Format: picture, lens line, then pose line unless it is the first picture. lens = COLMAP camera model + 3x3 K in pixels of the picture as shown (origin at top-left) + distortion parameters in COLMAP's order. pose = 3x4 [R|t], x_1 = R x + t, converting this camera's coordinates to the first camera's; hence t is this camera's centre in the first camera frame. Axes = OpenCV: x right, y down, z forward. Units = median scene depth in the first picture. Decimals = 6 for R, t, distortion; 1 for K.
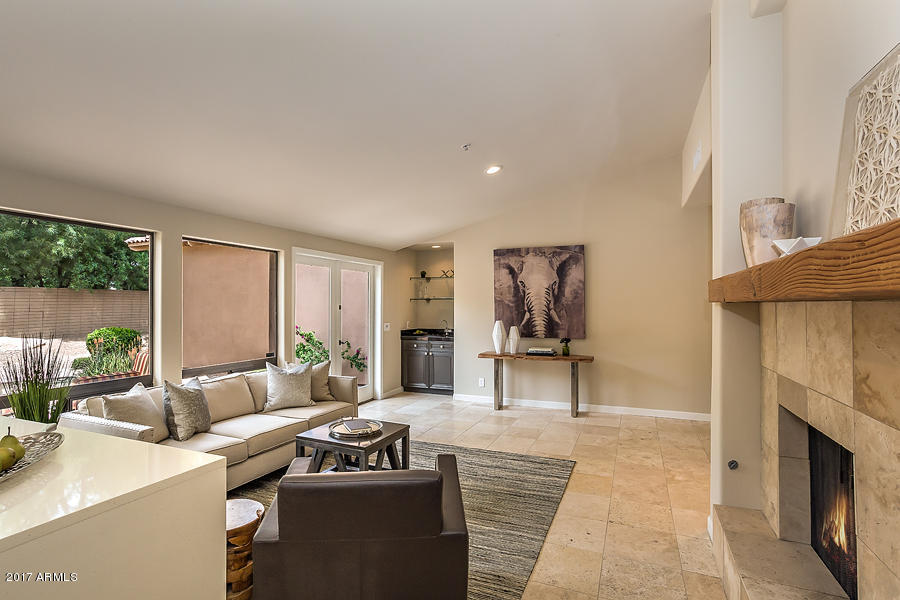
lens RADIAL K [[441.4, 0, 450.0], [0, 441.4, 300.0], [0, 0, 1]] dist [-0.050502, 0.000510]
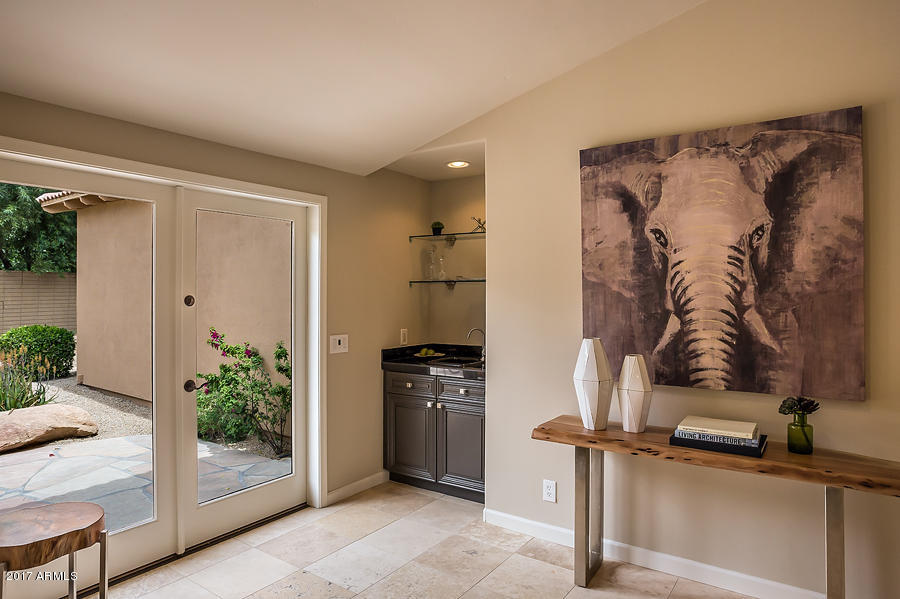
lens RADIAL K [[547.4, 0, 447.3], [0, 547.4, 294.8], [0, 0, 1]] dist [-0.030752, 0.002465]
pose [[0.976303, 0.001050, -0.216404, 0.090843], [0.002049, 0.999899, 0.014093, 0.004322], [0.216397, -0.014202, 0.976202, 0.523728]]
